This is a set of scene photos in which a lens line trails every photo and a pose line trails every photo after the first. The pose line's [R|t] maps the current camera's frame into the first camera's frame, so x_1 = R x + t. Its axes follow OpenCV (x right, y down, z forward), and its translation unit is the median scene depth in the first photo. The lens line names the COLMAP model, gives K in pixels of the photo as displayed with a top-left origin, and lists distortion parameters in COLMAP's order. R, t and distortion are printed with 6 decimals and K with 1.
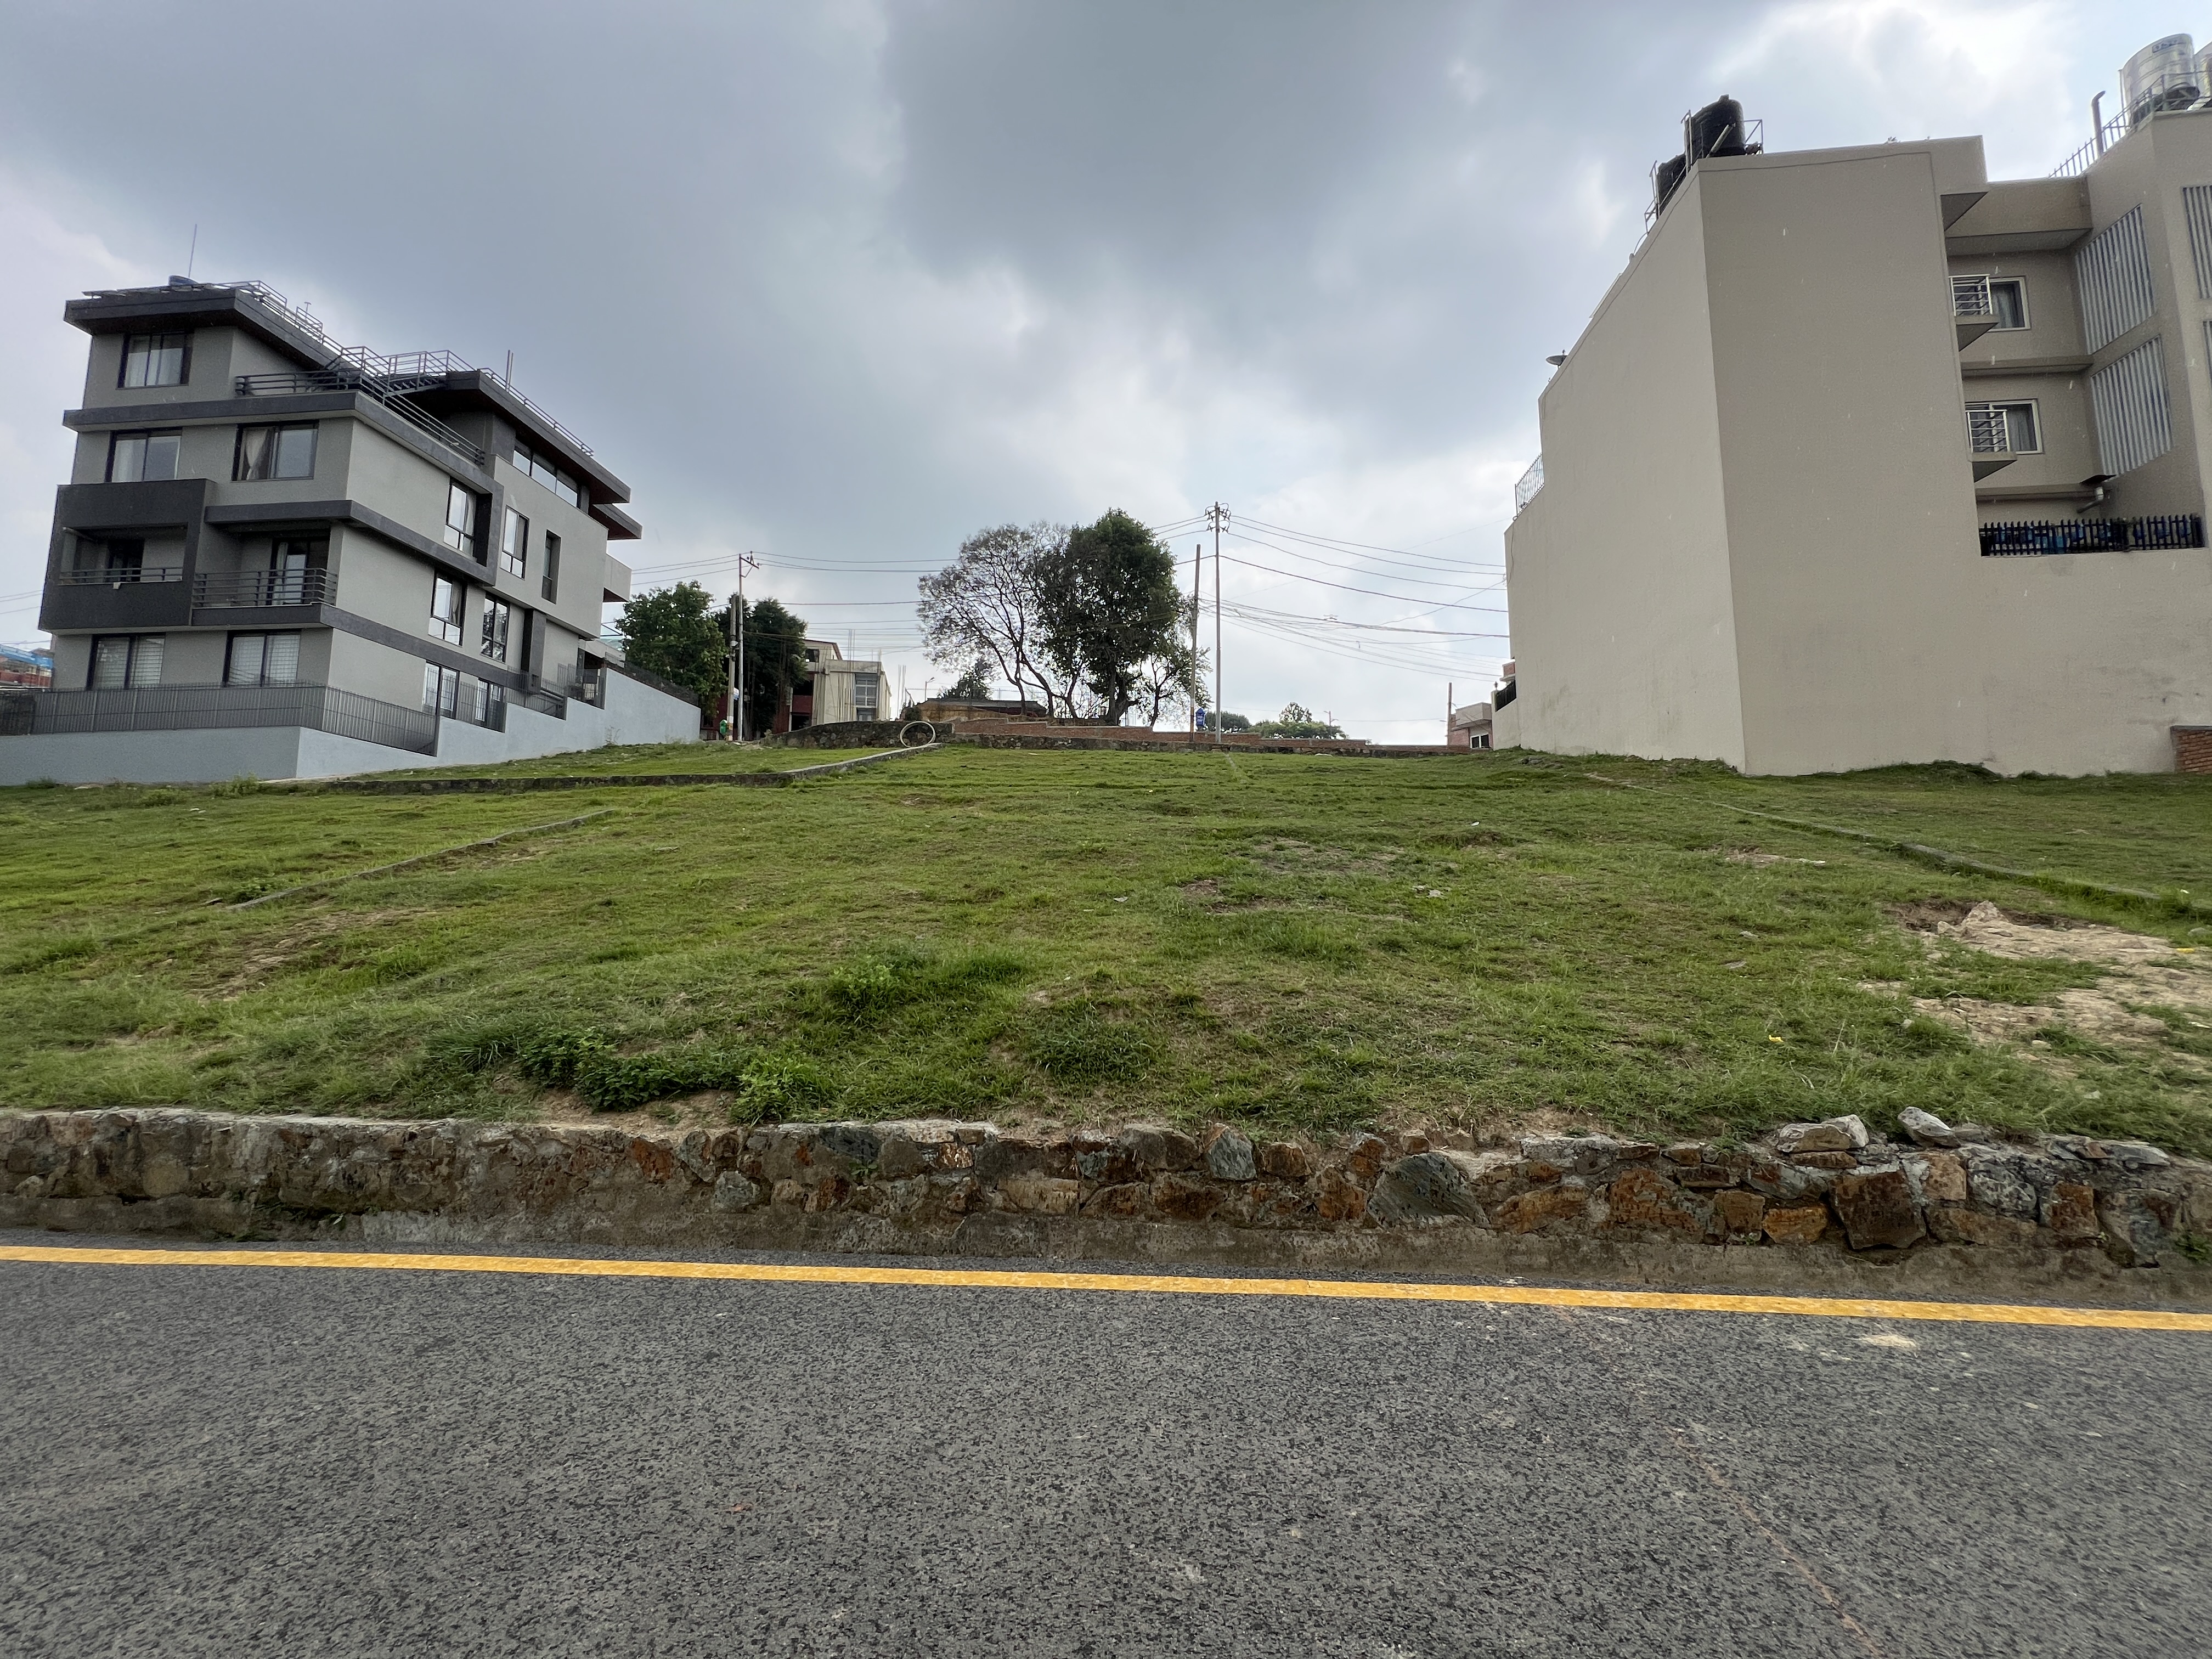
lens RADIAL K [[885.6, 0, 1102.0], [0, 885.6, 821.1], [0, 0, 1]] dist [-0.002537, 0.000685]
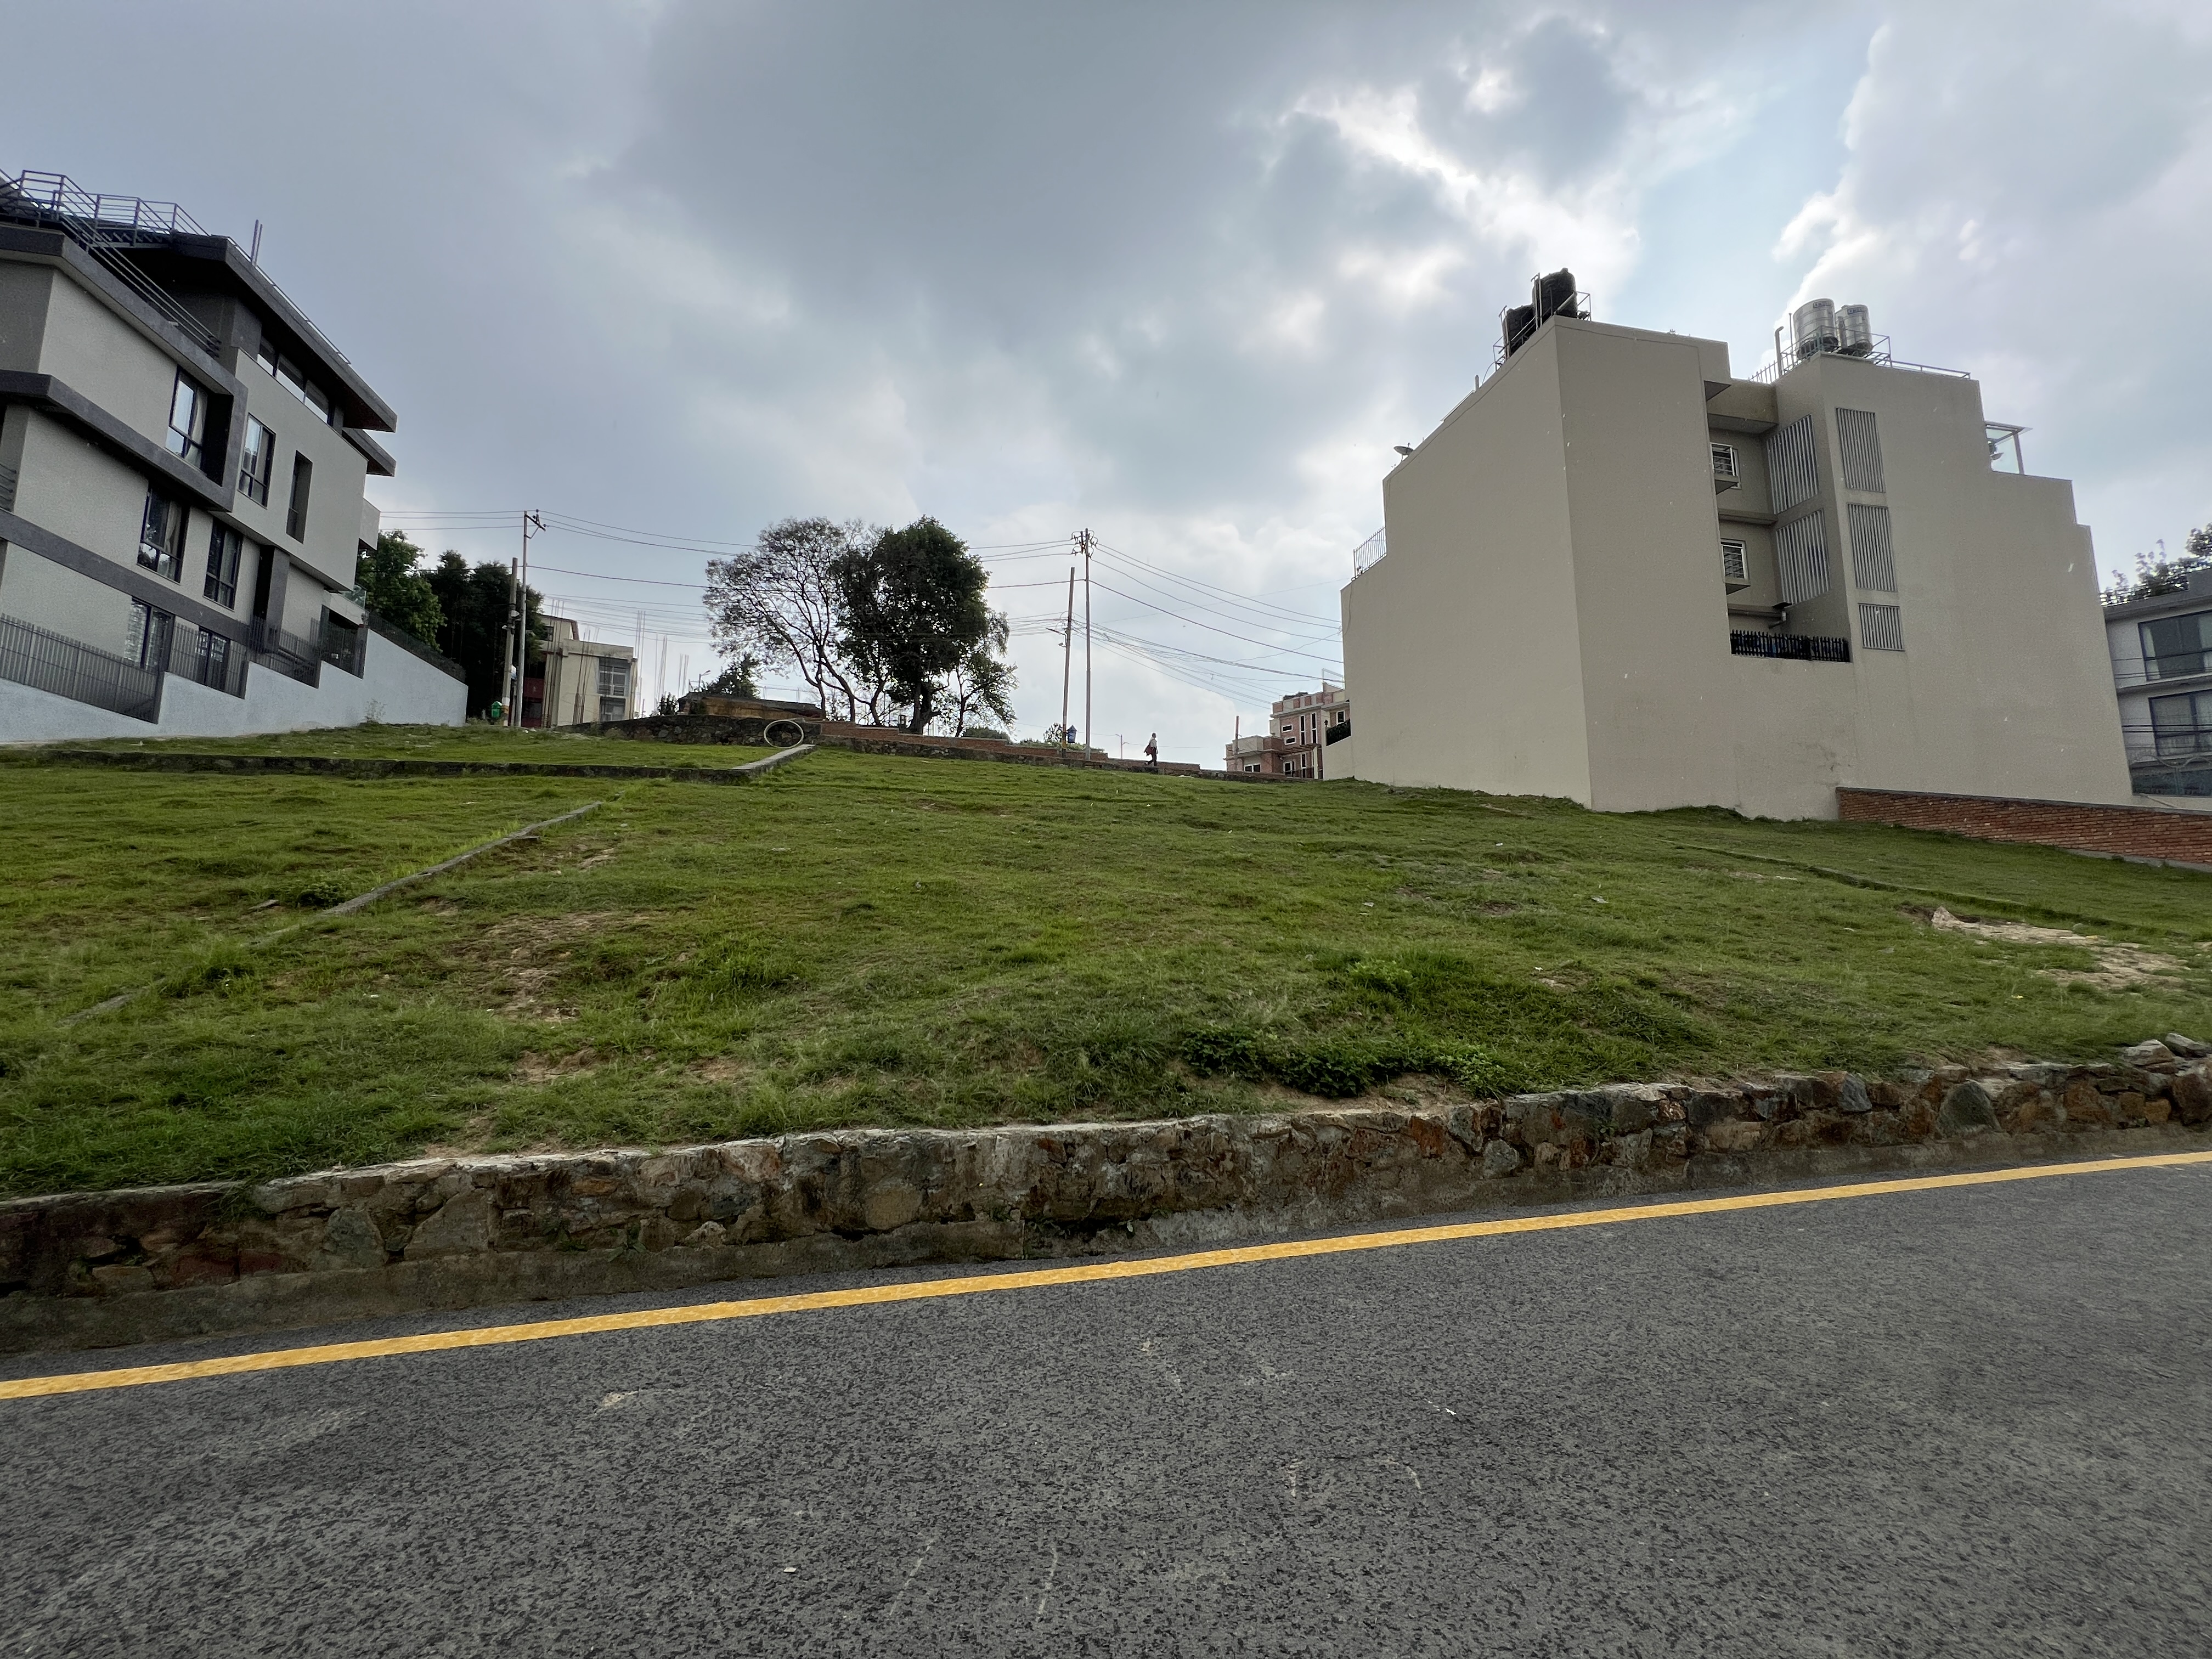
lens RADIAL K [[883.2, 0, 1101.7], [0, 883.2, 821.0], [0, 0, 1]] dist [-0.000008, 0.000162]
pose [[0.950432, 0.032727, 0.309206, -0.734435], [-0.027375, 0.999391, -0.021632, 0.019907], [-0.309726, 0.012095, 0.950749, 0.056811]]
